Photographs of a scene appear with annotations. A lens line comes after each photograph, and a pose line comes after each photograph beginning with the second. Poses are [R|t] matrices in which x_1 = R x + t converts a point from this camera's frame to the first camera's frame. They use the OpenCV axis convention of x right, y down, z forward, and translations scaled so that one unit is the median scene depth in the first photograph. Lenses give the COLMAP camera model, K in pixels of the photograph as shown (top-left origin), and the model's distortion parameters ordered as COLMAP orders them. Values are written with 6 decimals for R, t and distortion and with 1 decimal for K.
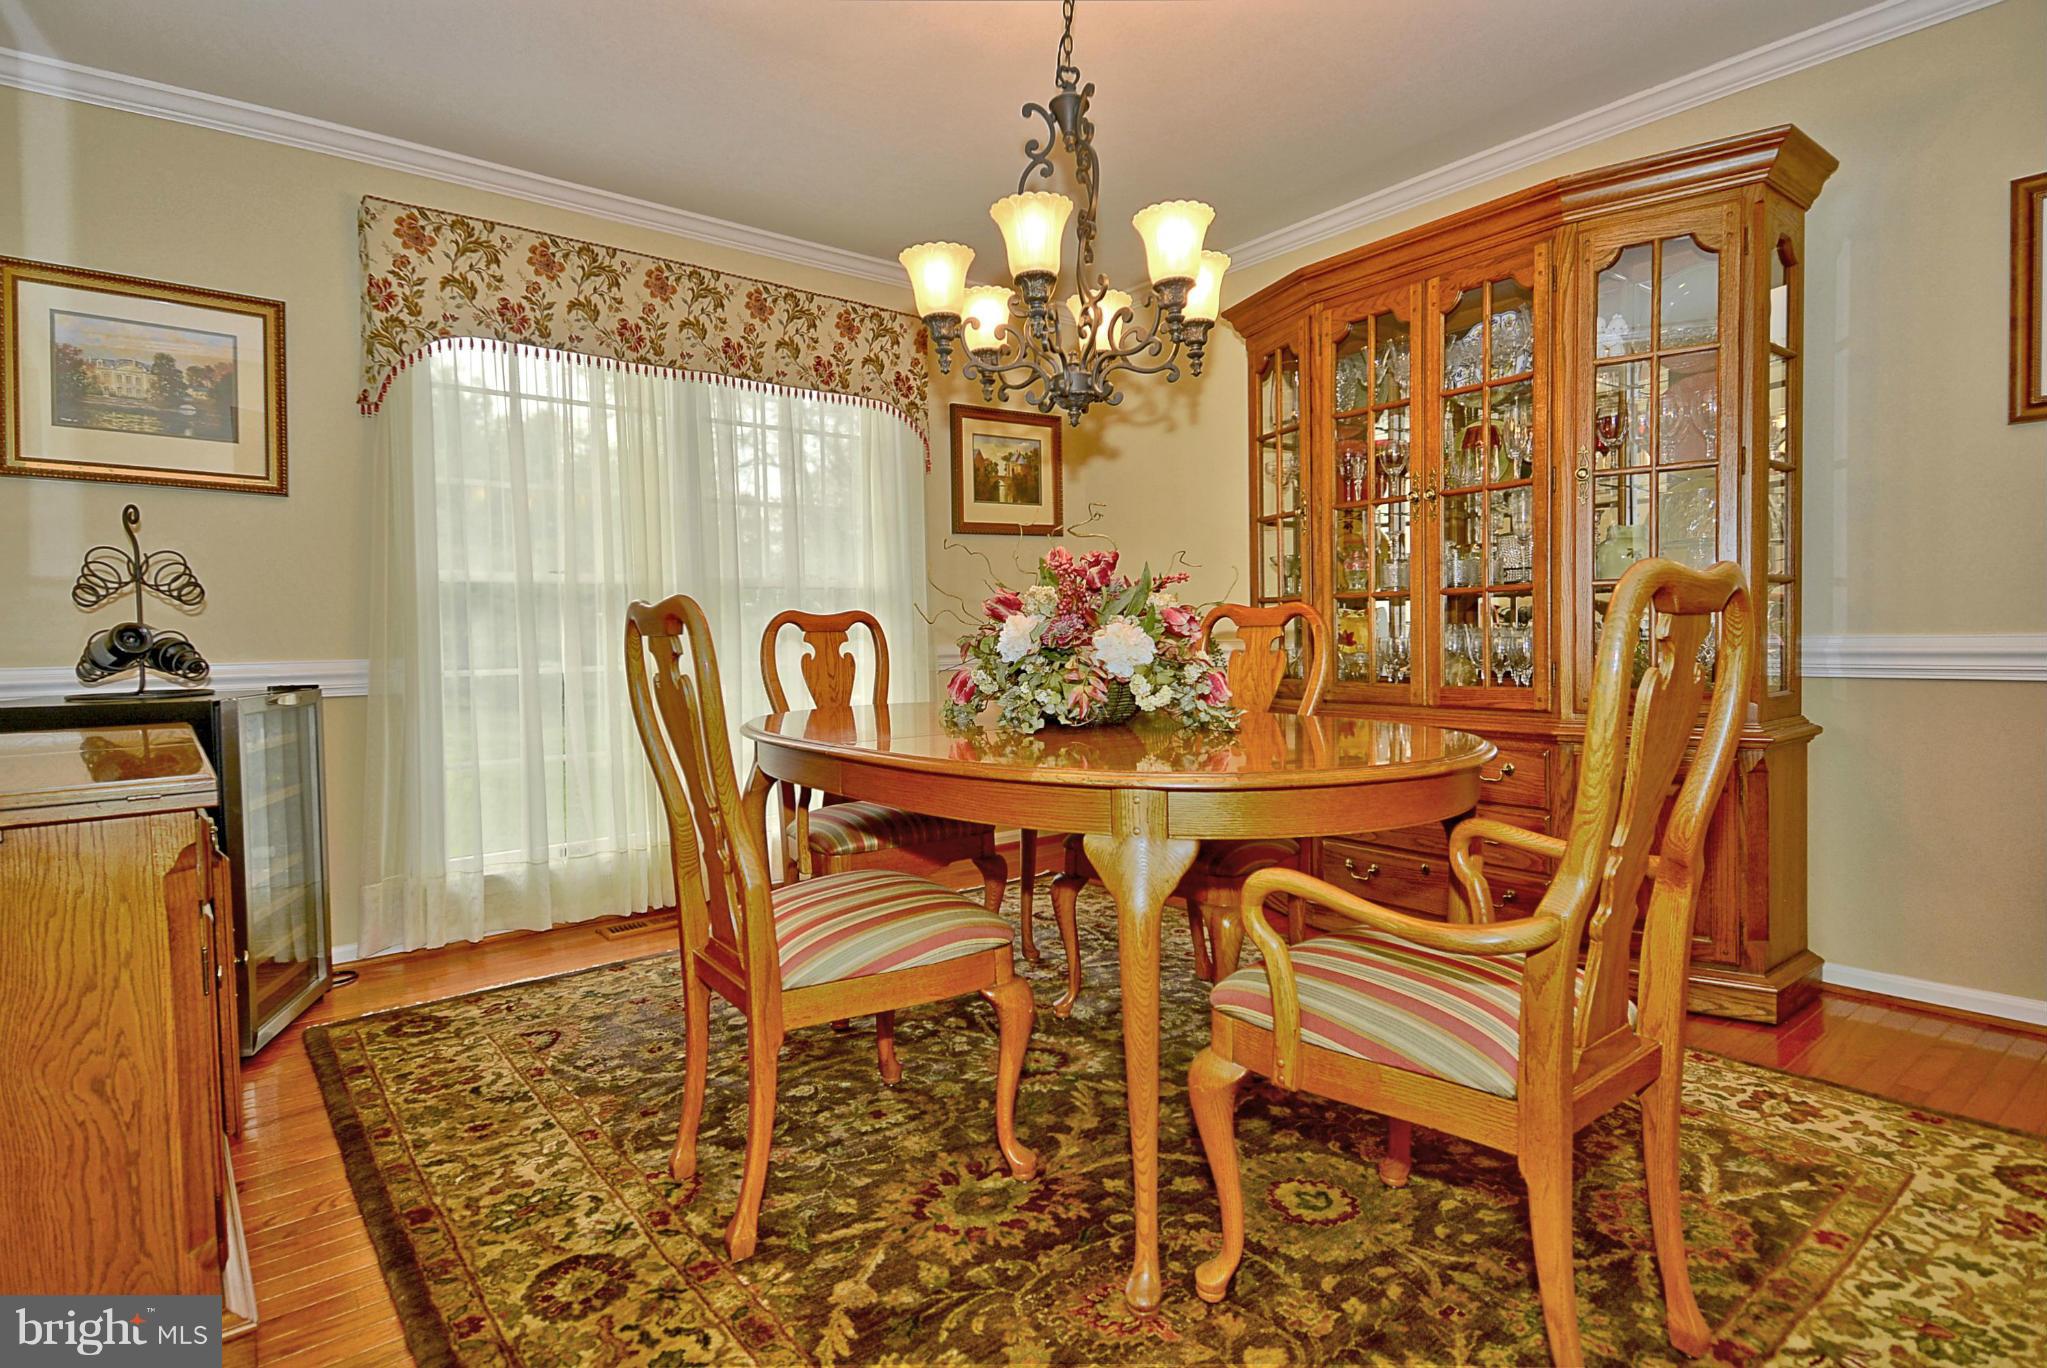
lens RADIAL K [[1078.8, 0, 1023.5], [0, 1078.8, 684.0], [0, 0, 1]] dist [0.035216, -0.050820]
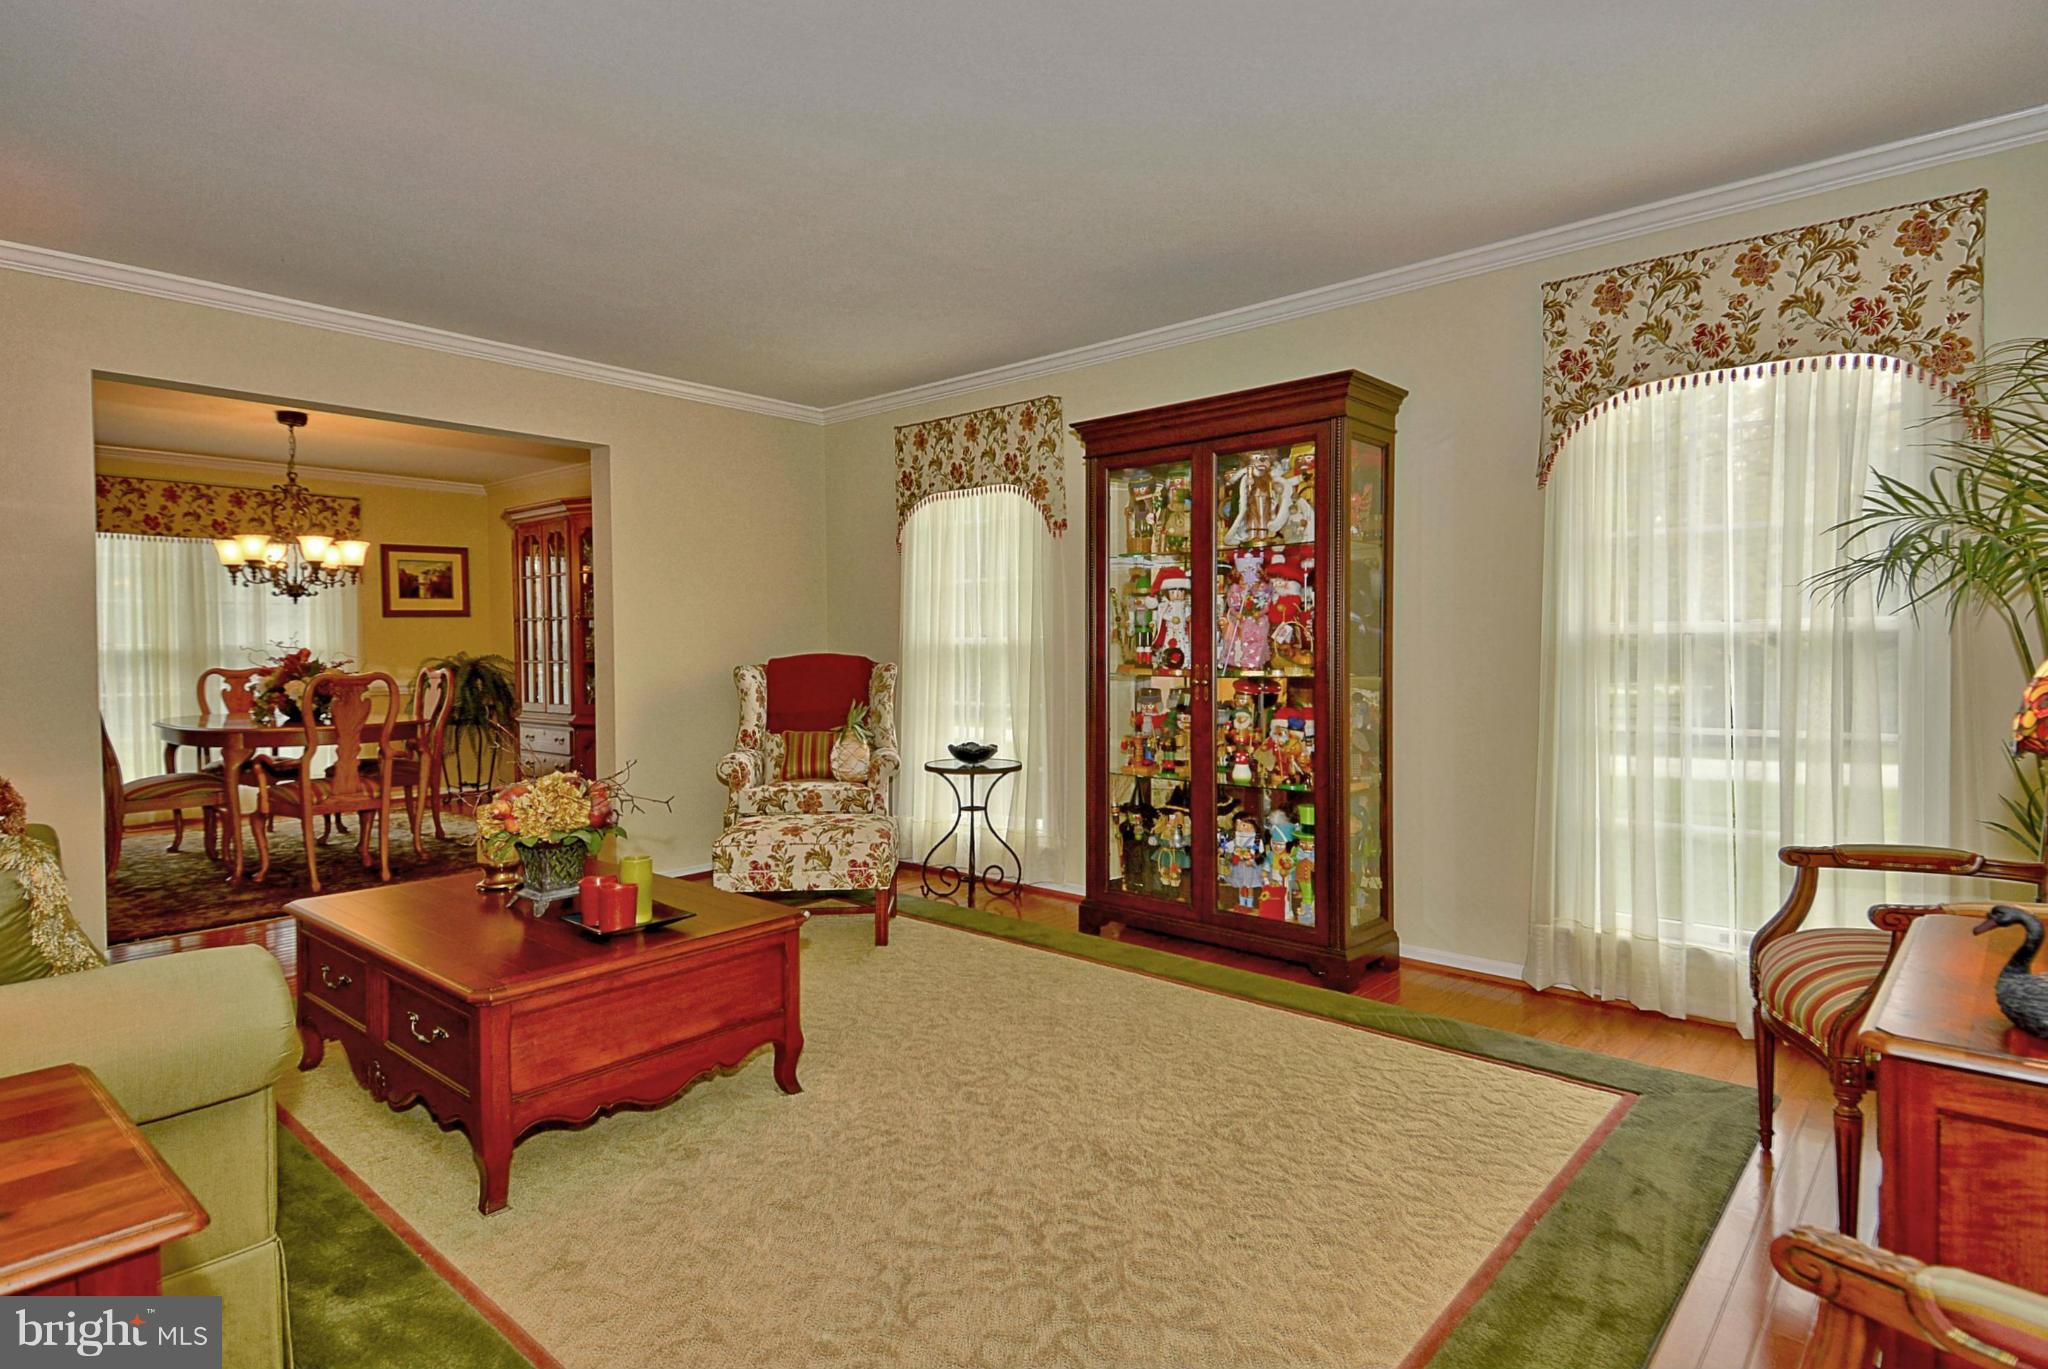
lens RADIAL K [[1079.3, 0, 1024.0], [0, 1079.3, 684.5], [0, 0, 1]] dist [0.035216, -0.050820]
pose [[0.162003, 0.001076, -0.986790, 0.362175], [-0.049247, 0.998762, -0.006995, -0.014565], [0.985561, 0.049729, 0.161855, 0.306129]]
